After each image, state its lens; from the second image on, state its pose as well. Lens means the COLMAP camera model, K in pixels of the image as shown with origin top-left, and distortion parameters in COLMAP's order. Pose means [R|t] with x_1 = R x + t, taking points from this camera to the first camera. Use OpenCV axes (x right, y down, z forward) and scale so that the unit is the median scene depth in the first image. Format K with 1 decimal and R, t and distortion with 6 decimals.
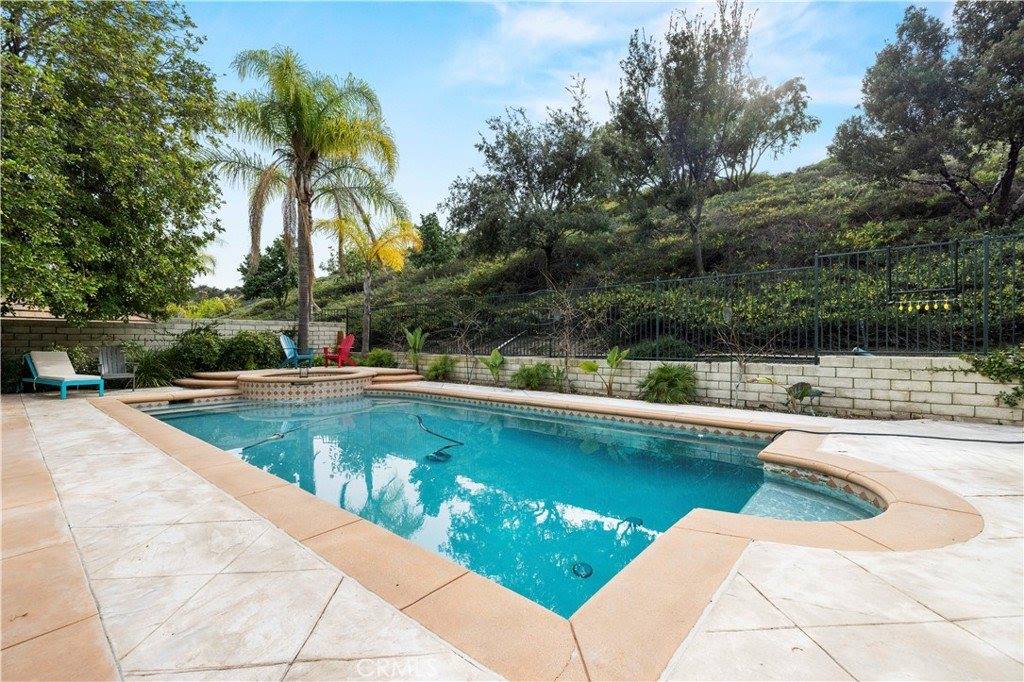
lens RADIAL K [[430.0, 0, 502.7], [0, 430.0, 346.7], [0, 0, 1]] dist [0.002736, -0.001223]
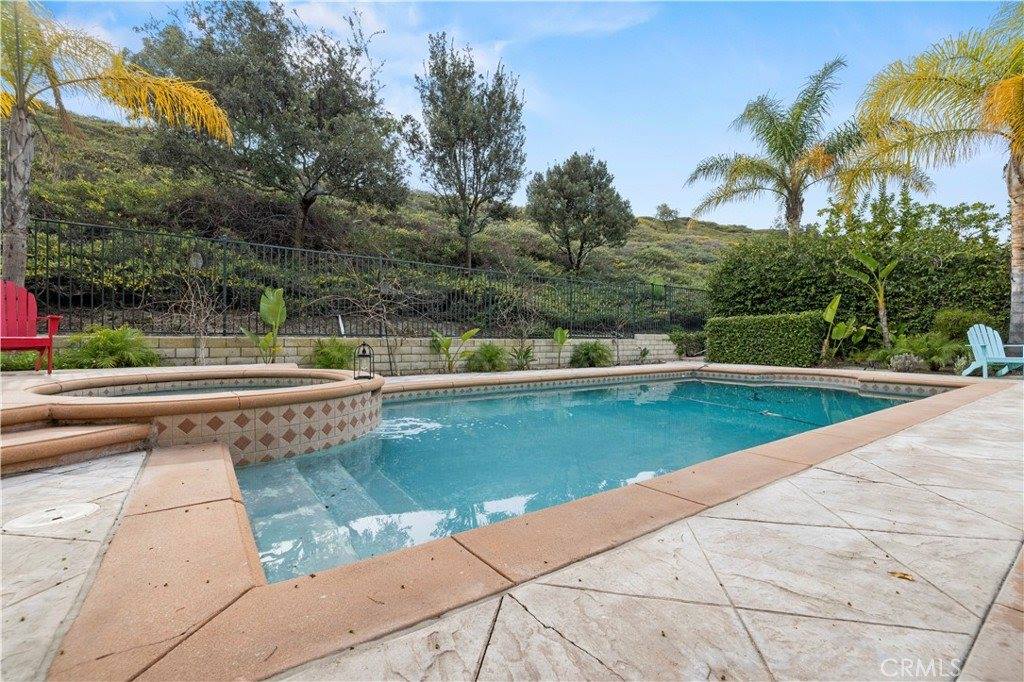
lens RADIAL K [[430.0, 0, 518.8], [0, 430.0, 343.0], [0, 0, 1]] dist [0.002736, -0.001223]
pose [[0.167508, -0.005236, 0.985857, -0.829464], [0.003047, 0.999984, 0.004793, 0.029292], [-0.985866, 0.002201, 0.167521, 0.746035]]
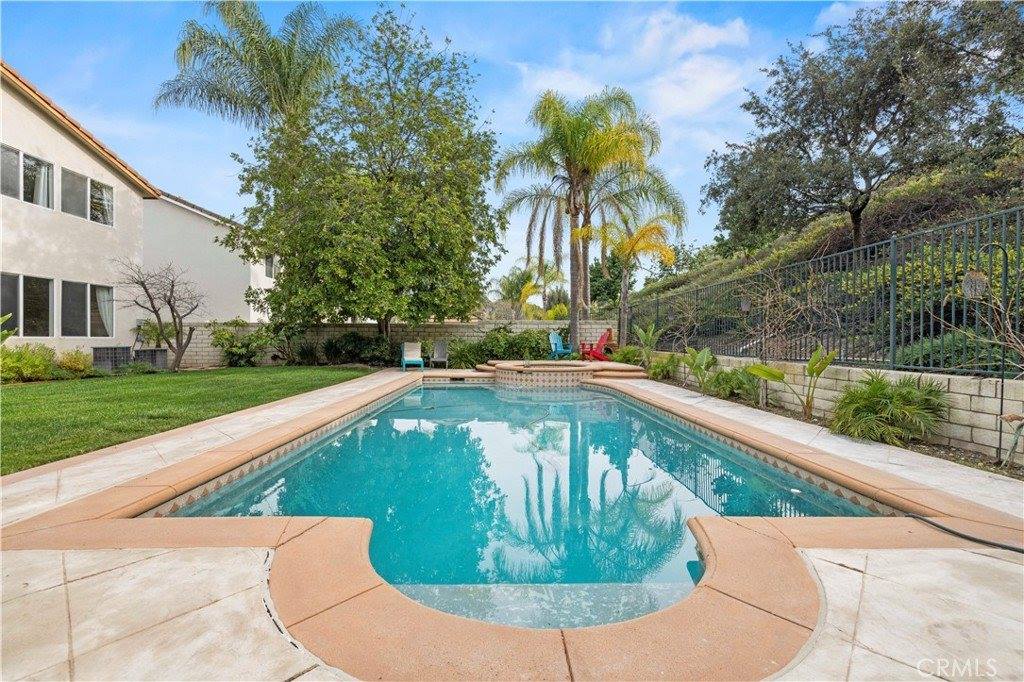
lens RADIAL K [[430.0, 0, 529.2], [0, 430.0, 338.8], [0, 0, 1]] dist [0.002736, -0.001223]
pose [[0.688528, 0.005766, -0.725187, 0.348198], [-0.015387, 0.999859, -0.006659, 0.000320], [0.725046, 0.015743, 0.688520, 0.163039]]
